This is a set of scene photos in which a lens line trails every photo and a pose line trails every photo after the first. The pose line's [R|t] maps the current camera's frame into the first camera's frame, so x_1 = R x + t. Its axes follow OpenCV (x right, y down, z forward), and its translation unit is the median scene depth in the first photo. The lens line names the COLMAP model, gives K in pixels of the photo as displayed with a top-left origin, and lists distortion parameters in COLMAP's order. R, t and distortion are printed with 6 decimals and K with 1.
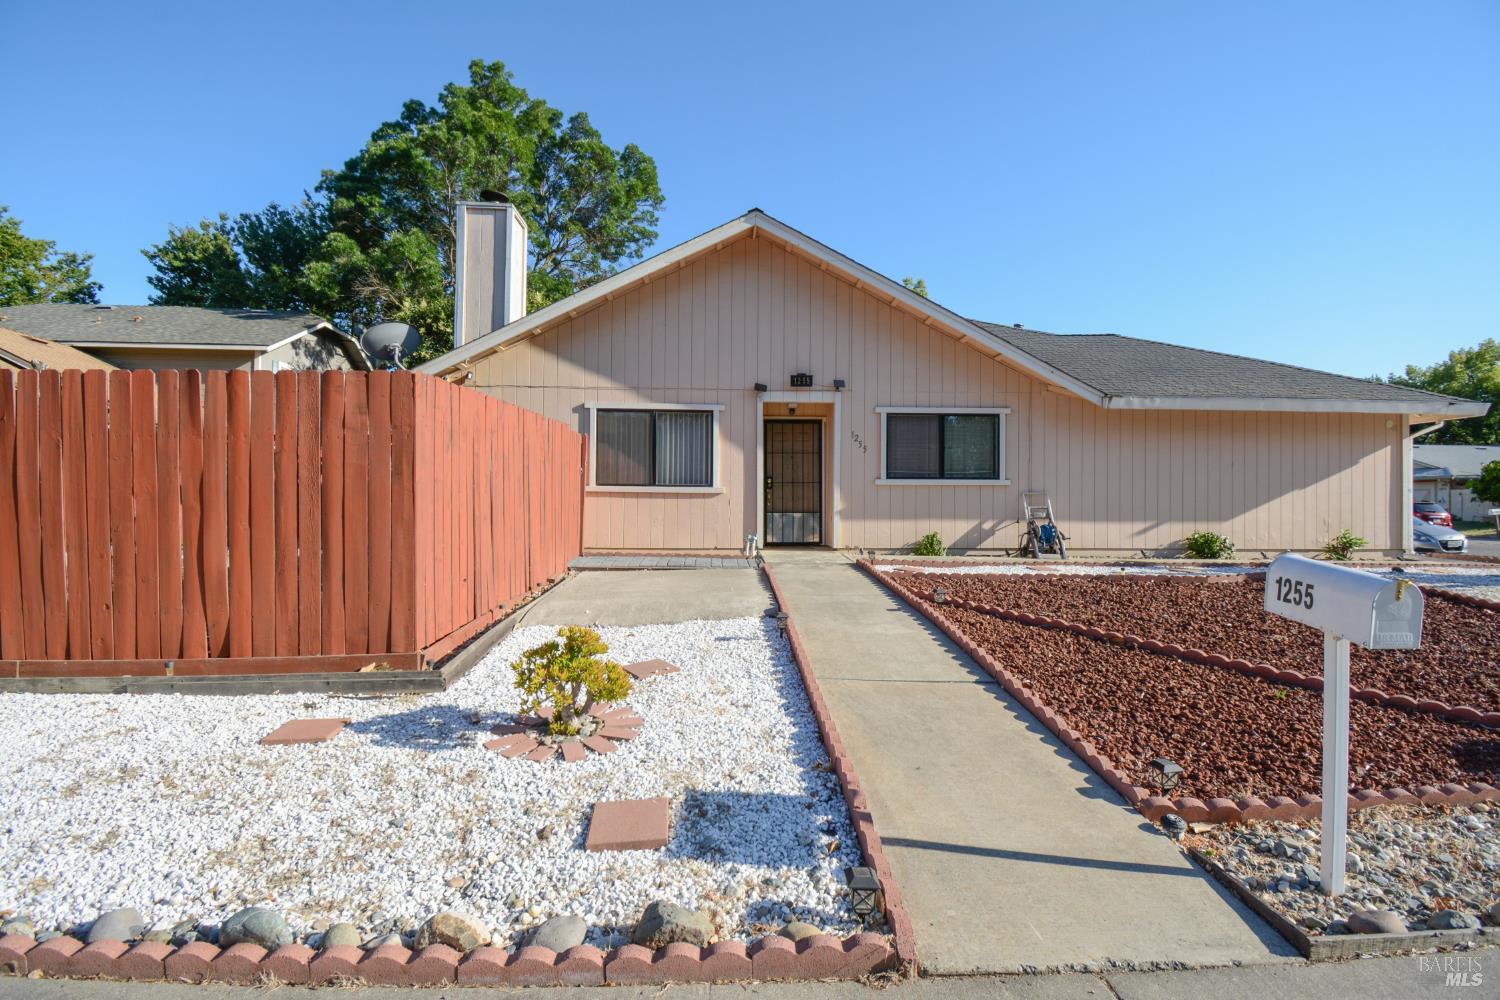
lens RADIAL K [[659.9, 0, 751.9], [0, 659.9, 510.7], [0, 0, 1]] dist [0.000586, -0.012682]
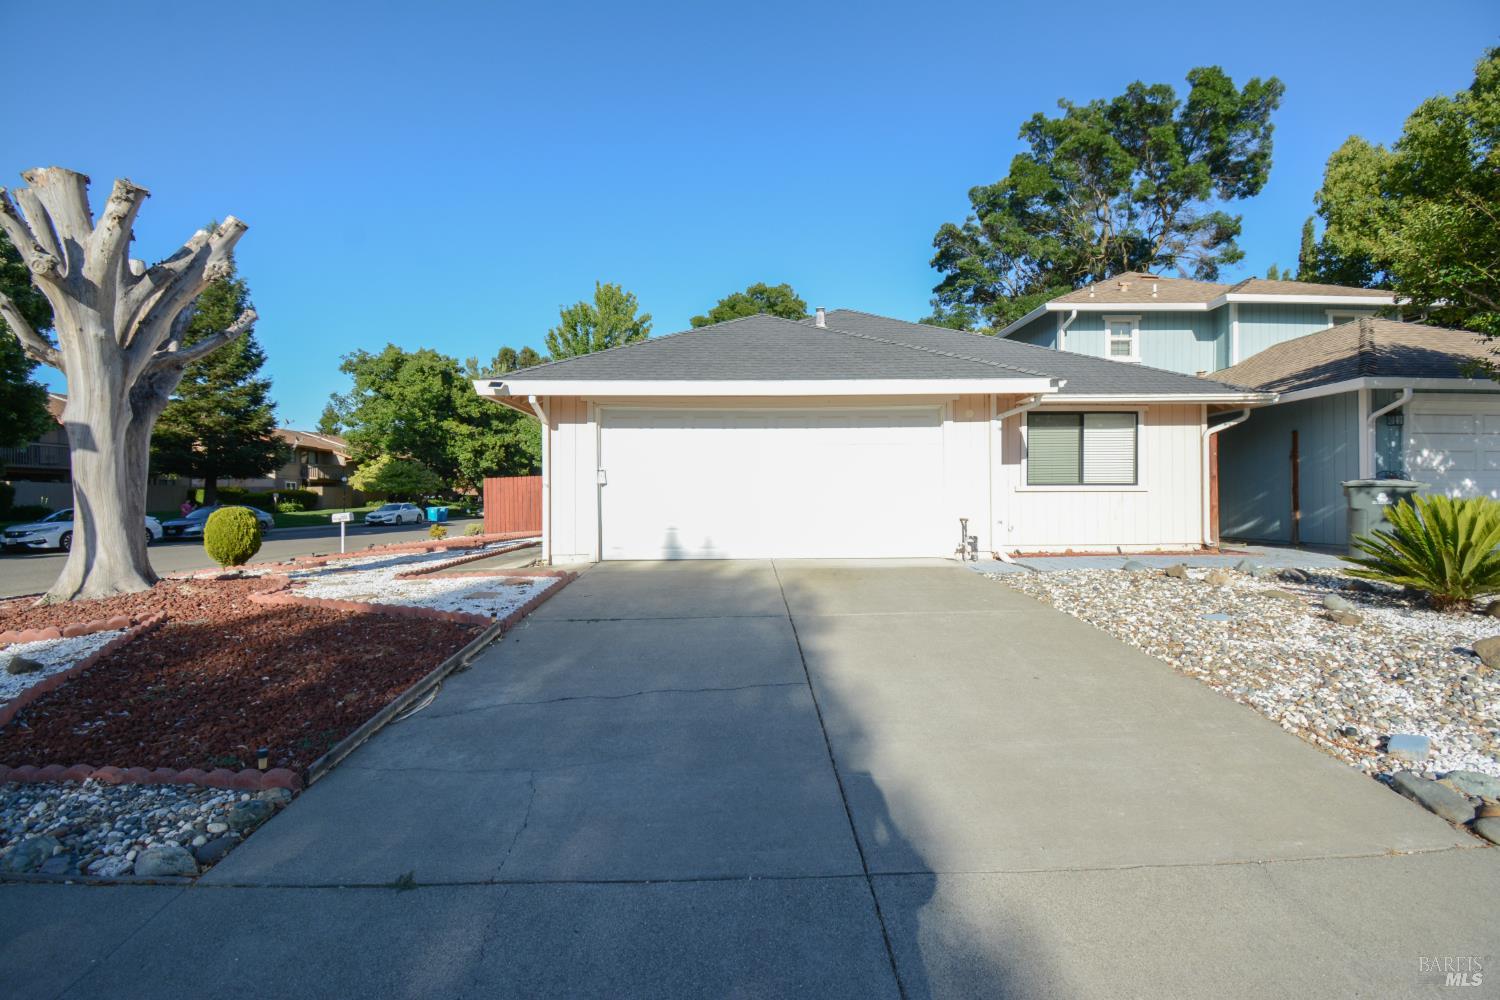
lens RADIAL K [[659.9, 0, 748.7], [0, 659.9, 505.1], [0, 0, 1]] dist [0.000586, -0.012682]
pose [[-0.014359, -0.000009, -0.999897, 1.924240], [0.001454, 0.999999, -0.000030, -0.002922], [0.999896, -0.001455, -0.014359, 1.311188]]
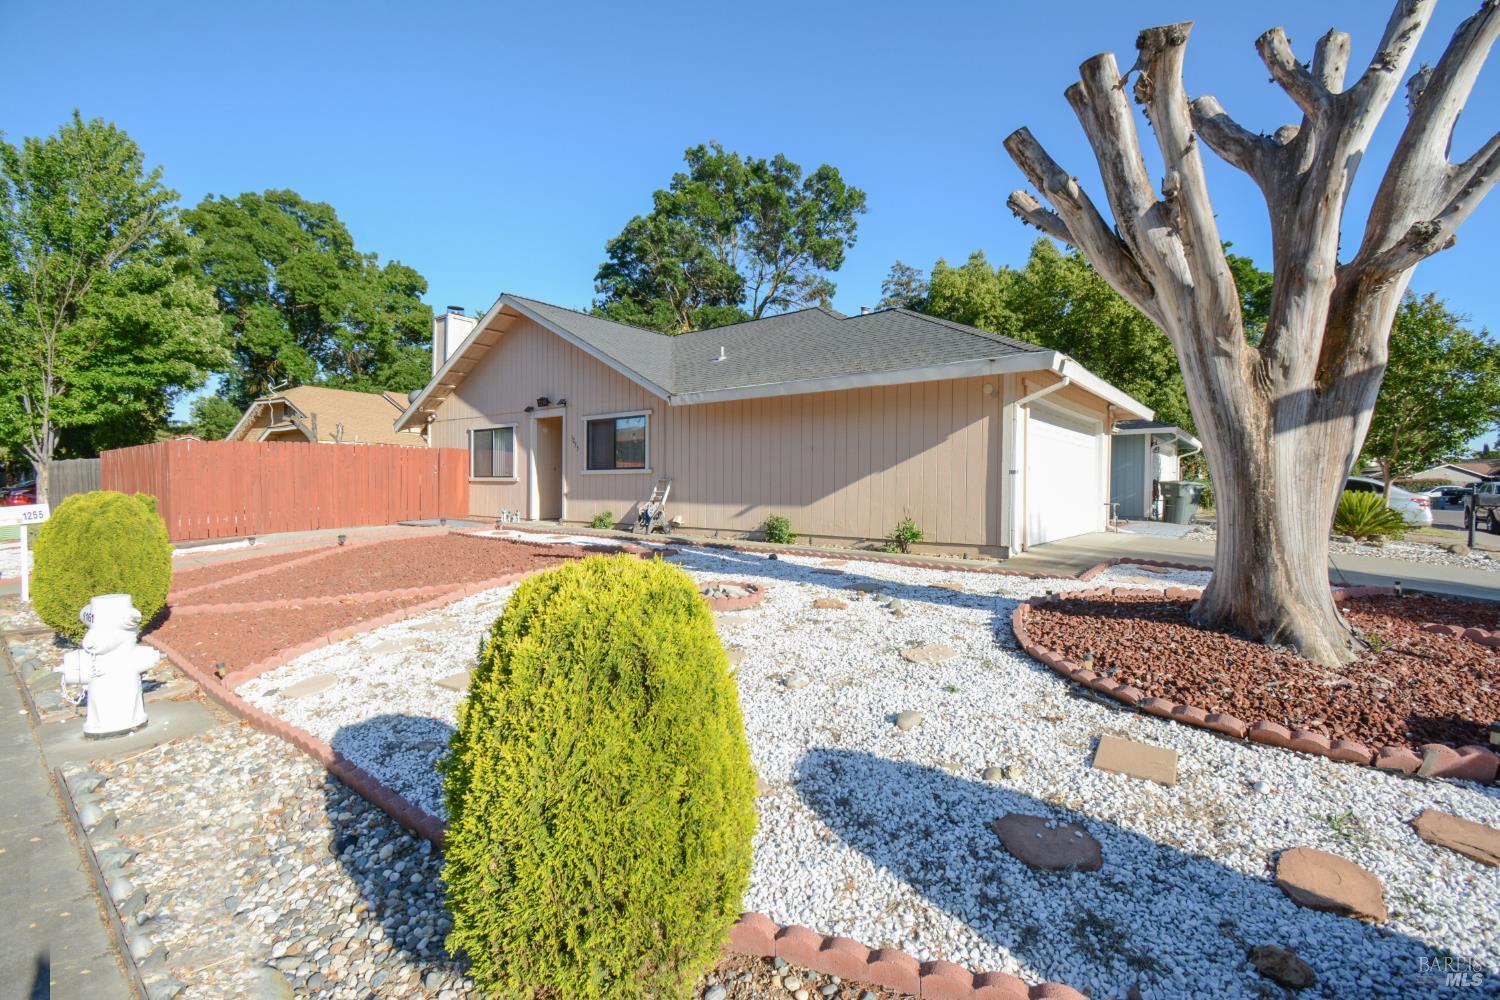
lens RADIAL K [[659.9, 0, 752.6], [0, 659.9, 499.1], [0, 0, 1]] dist [0.000586, -0.012682]
pose [[0.763364, 0.010556, -0.645882, 1.319587], [-0.004211, 0.999927, 0.011366, -0.005499], [0.645955, -0.005956, 0.763352, 0.195677]]
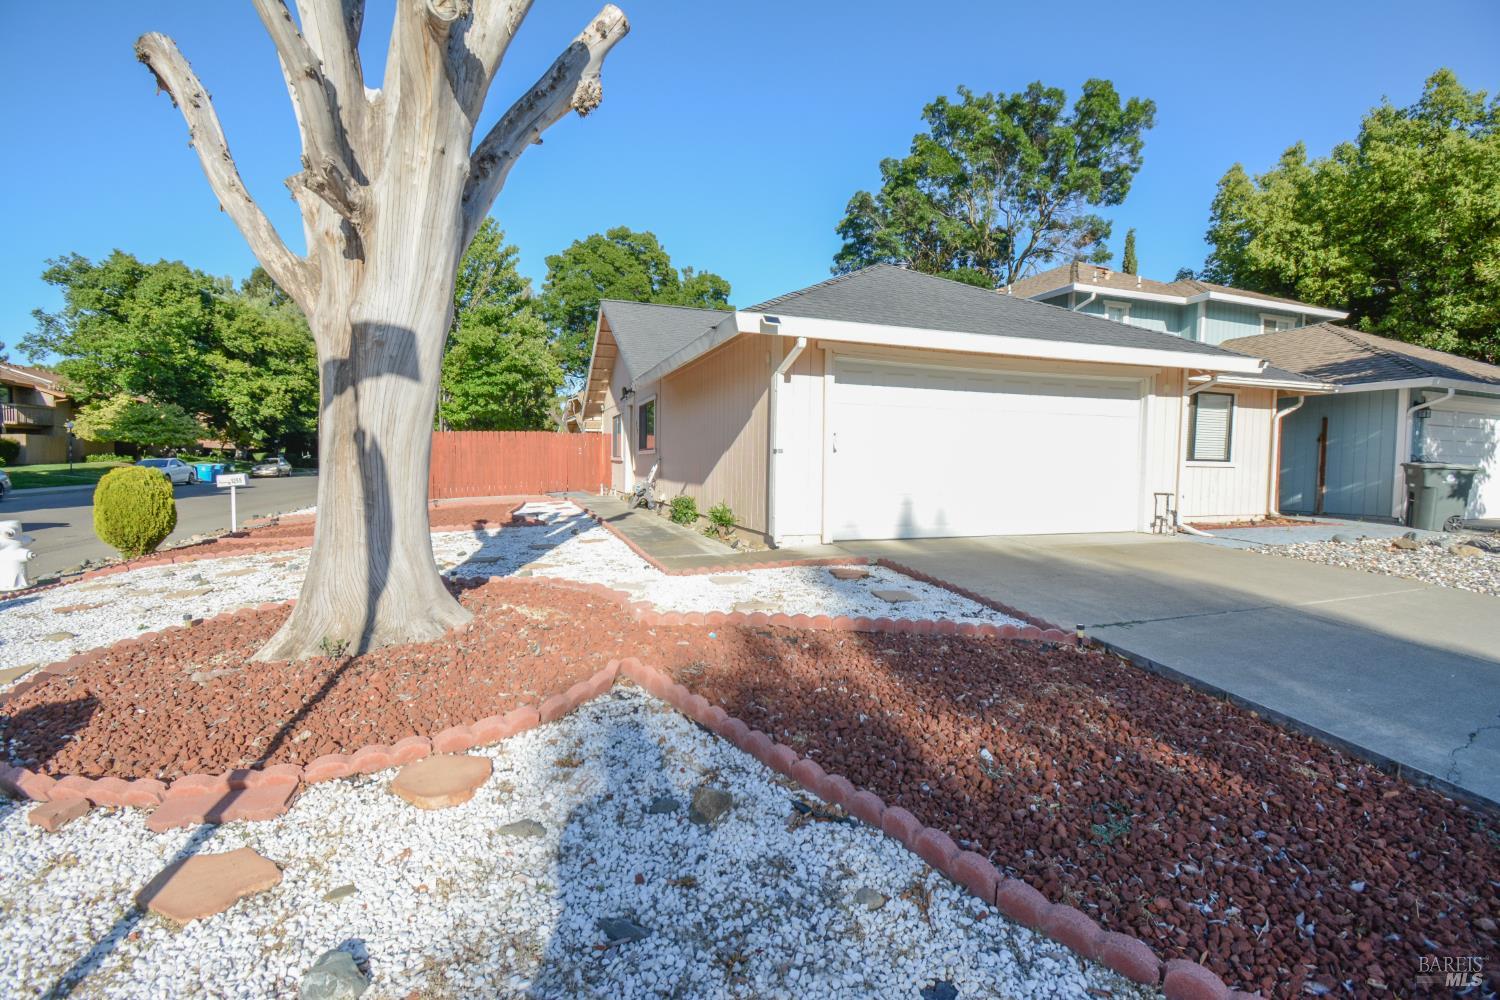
lens RADIAL K [[659.9, 0, 748.8], [0, 659.9, 505.4], [0, 0, 1]] dist [0.000586, -0.012682]
pose [[0.298779, 0.058309, -0.952539, 1.720900], [-0.014390, 0.998293, 0.056596, -0.010252], [0.954214, -0.003202, 0.299108, 0.783653]]
